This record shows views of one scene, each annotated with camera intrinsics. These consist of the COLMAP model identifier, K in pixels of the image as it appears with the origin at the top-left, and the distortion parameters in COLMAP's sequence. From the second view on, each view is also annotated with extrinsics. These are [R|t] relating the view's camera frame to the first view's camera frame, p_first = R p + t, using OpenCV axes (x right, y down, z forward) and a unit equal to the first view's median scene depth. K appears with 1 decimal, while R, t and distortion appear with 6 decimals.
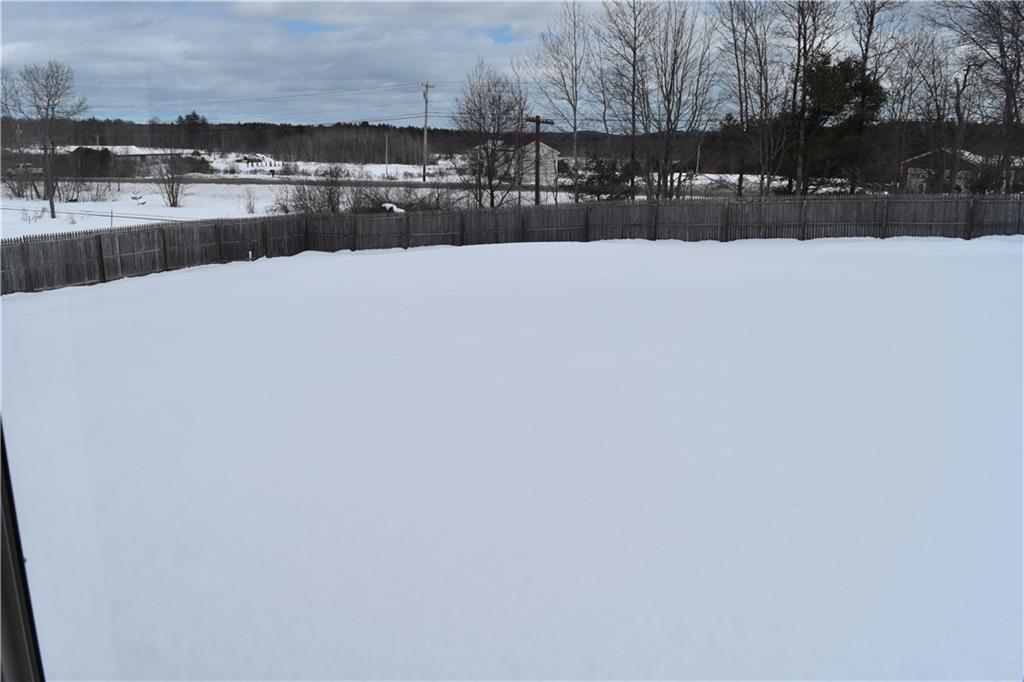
lens RADIAL K [[811.5, 0, 512.7], [0, 811.5, 341.6], [0, 0, 1]] dist [-0.059674, 0.000949]
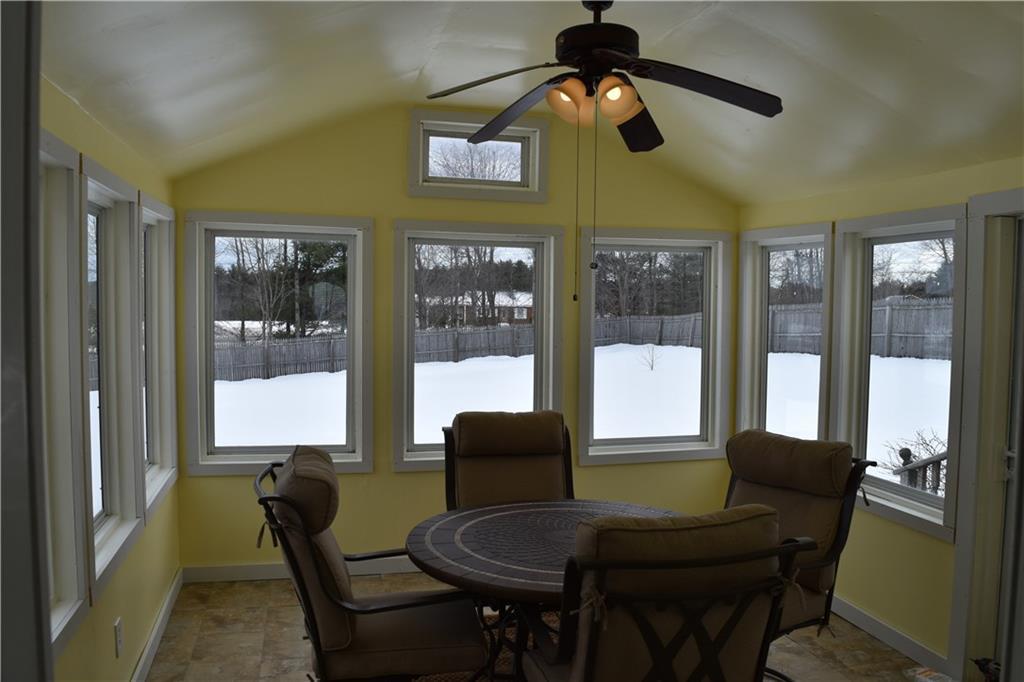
lens RADIAL K [[811.5, 0, 511.6], [0, 811.5, 340.3], [0, 0, 1]] dist [-0.059674, 0.000949]
pose [[0.809209, -0.042025, 0.586016, -0.061470], [0.146071, 0.980510, -0.131388, 0.011599], [-0.569073, 0.191920, 0.799576, -0.060004]]
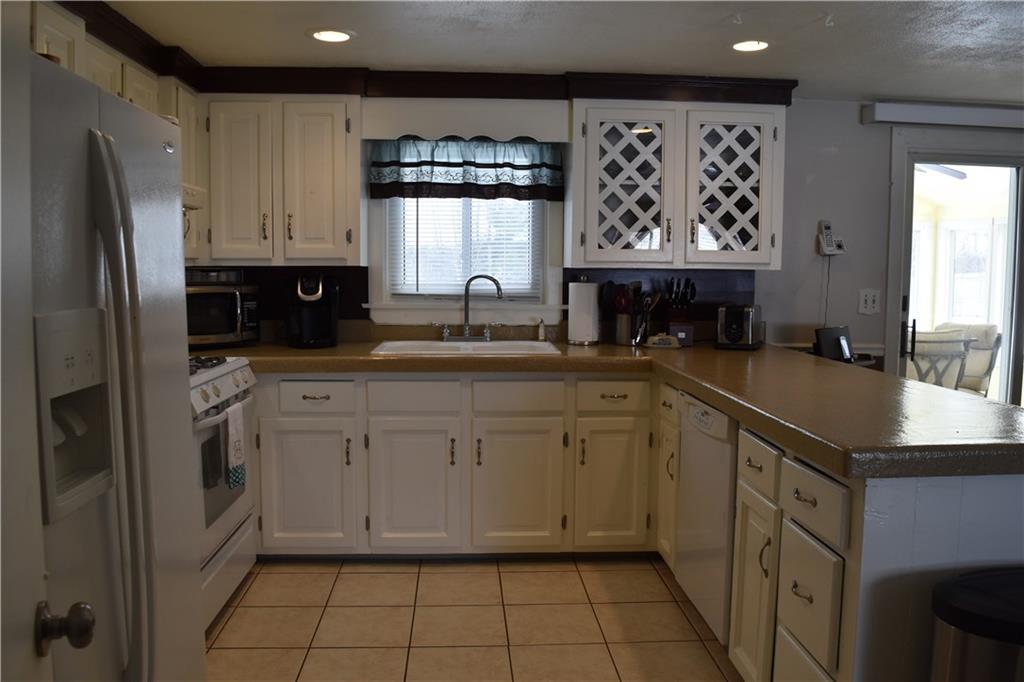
lens RADIAL K [[811.5, 0, 512.1], [0, 811.5, 340.6], [0, 0, 1]] dist [-0.059674, 0.000949]
pose [[0.902804, -0.054727, 0.426555, -0.320112], [0.118489, 0.985133, -0.124391, 0.057752], [-0.413406, 0.162843, 0.895867, -0.233022]]
